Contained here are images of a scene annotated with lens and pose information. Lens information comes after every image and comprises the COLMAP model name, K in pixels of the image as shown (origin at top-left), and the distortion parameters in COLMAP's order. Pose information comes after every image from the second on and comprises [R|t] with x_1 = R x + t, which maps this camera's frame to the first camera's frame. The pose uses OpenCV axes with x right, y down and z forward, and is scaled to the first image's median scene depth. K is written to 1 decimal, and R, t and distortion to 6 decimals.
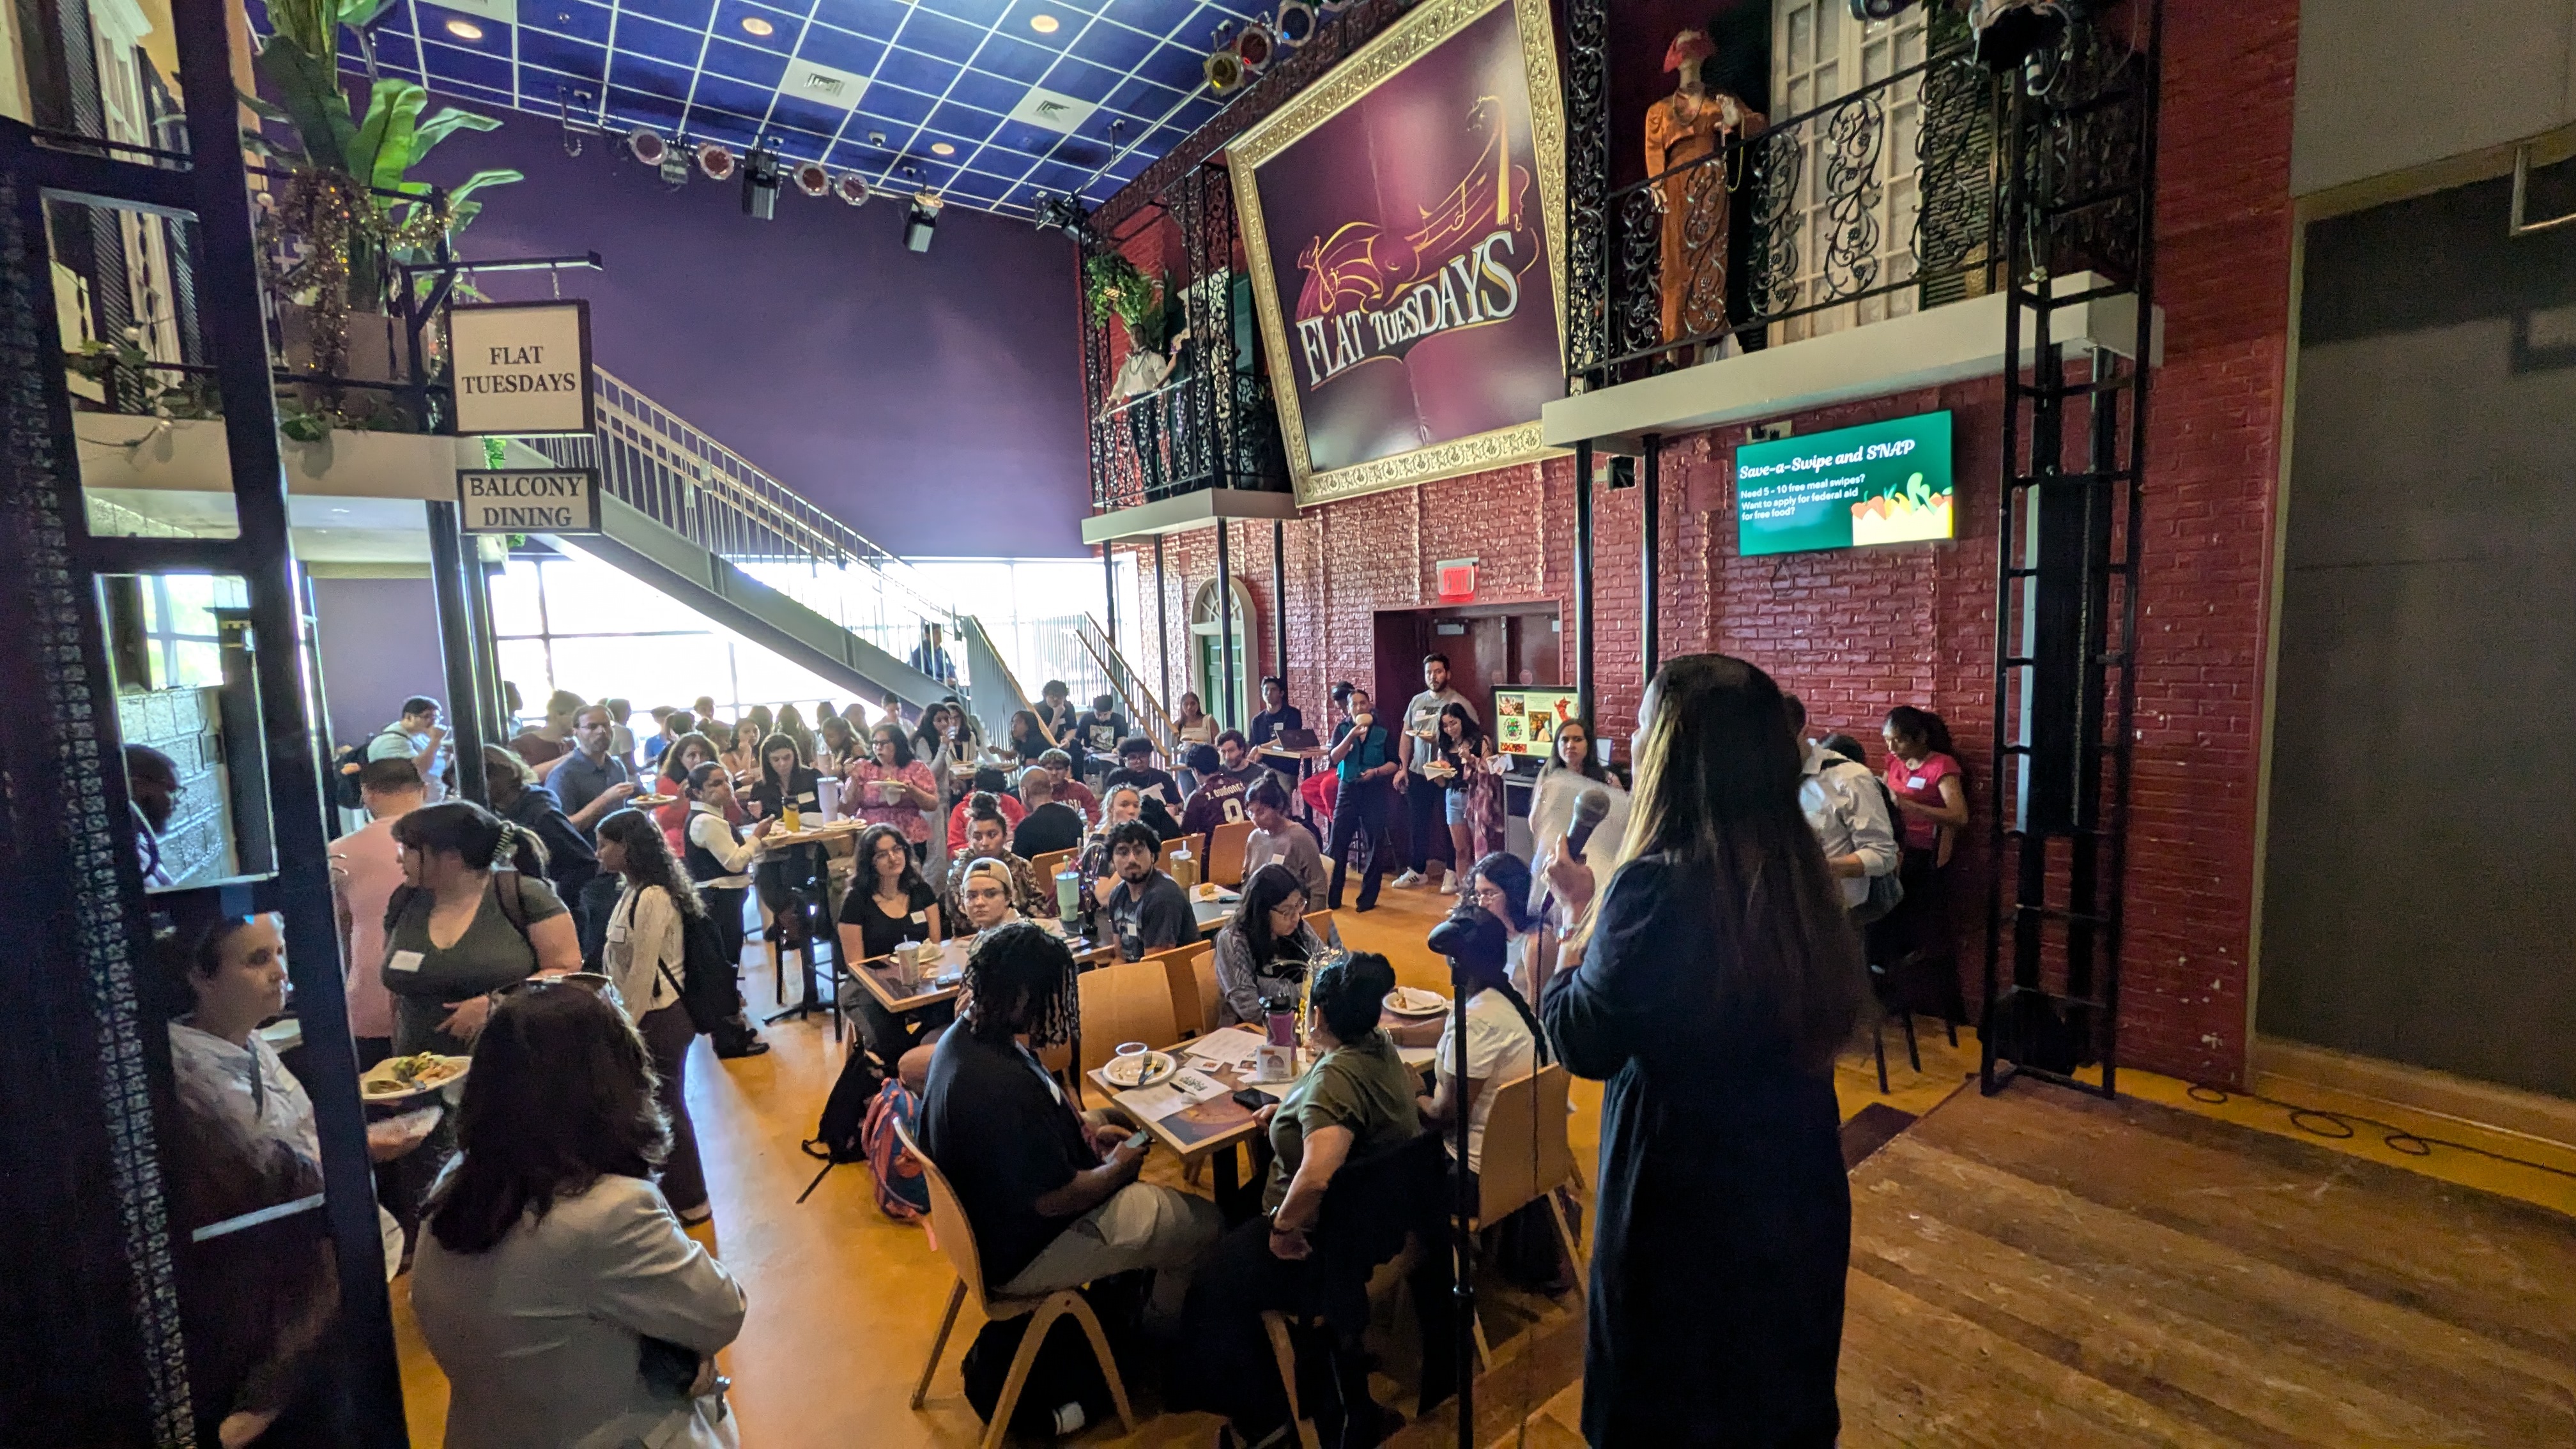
lens RADIAL K [[1013.3, 0, 1288.0], [0, 1013.3, 724.5], [0, 0, 1]] dist [-0.000343, 0.000104]
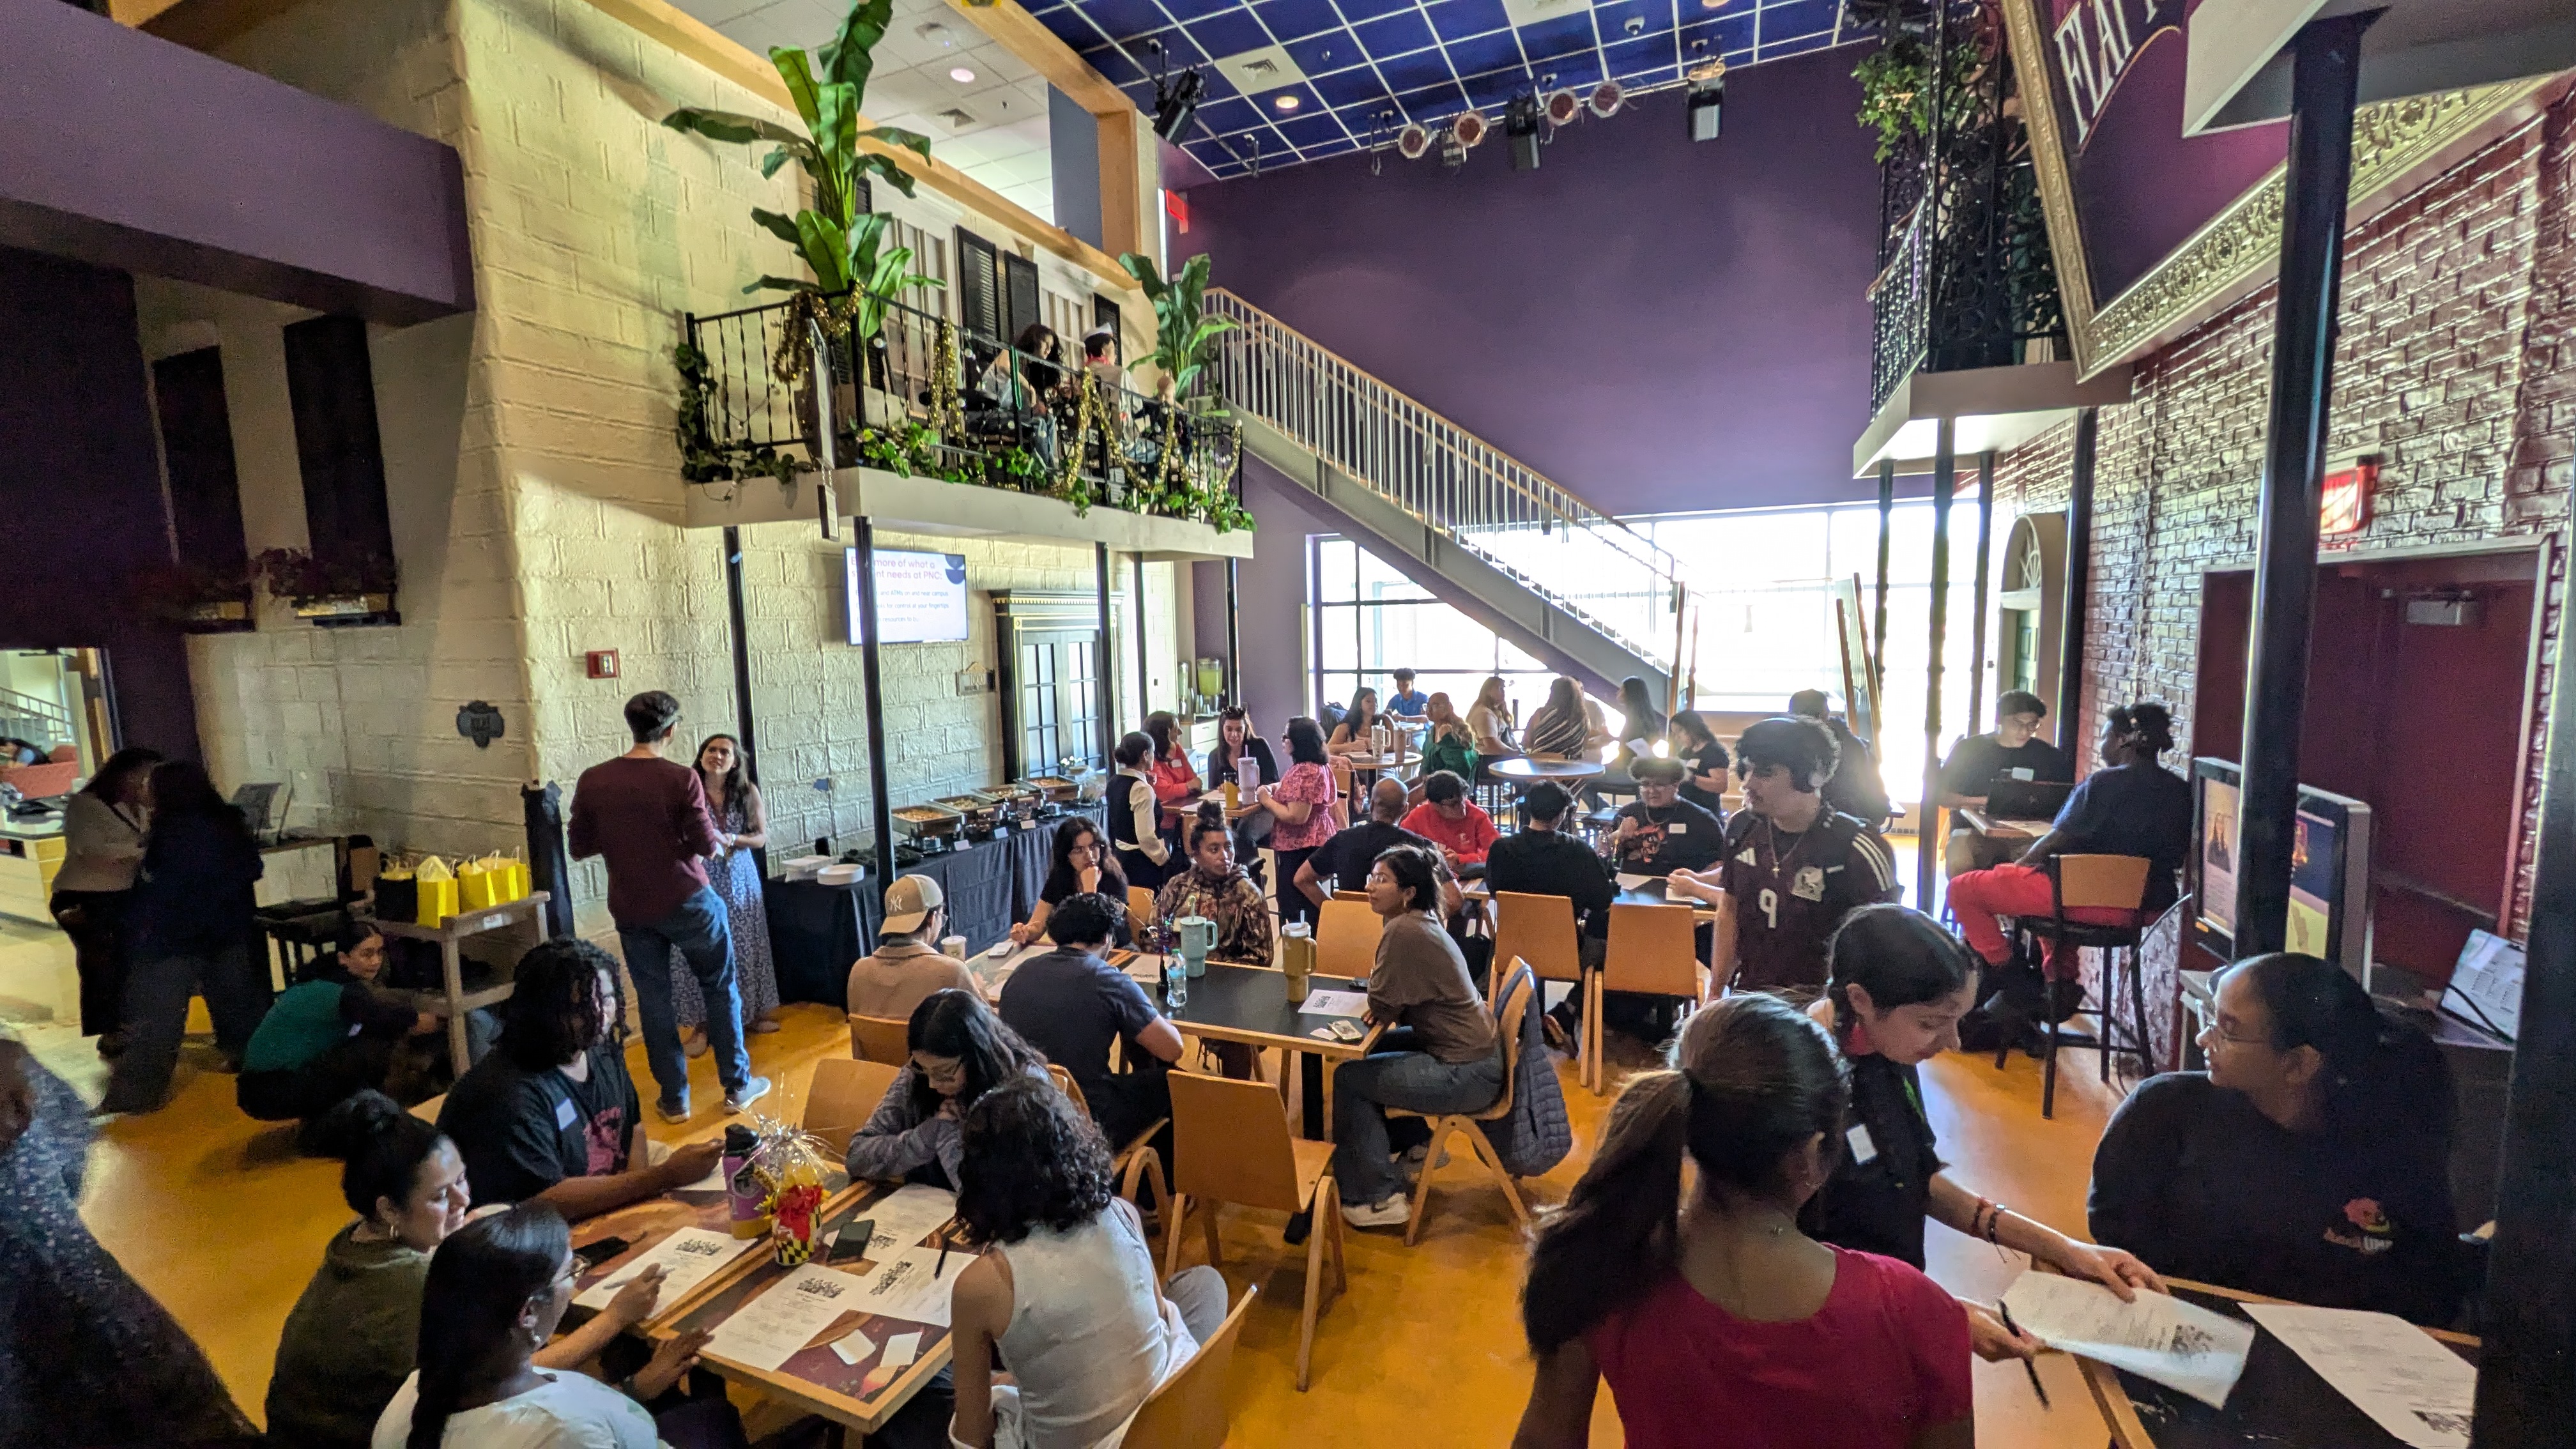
lens RADIAL K [[1013.3, 0, 1288.0], [0, 1013.3, 724.5], [0, 0, 1]] dist [-0.000343, 0.000104]
pose [[0.510619, 0.111820, -0.852505, 0.255710], [-0.071851, 0.993588, 0.087289, -0.044264], [0.856800, 0.016681, 0.515379, 0.328158]]
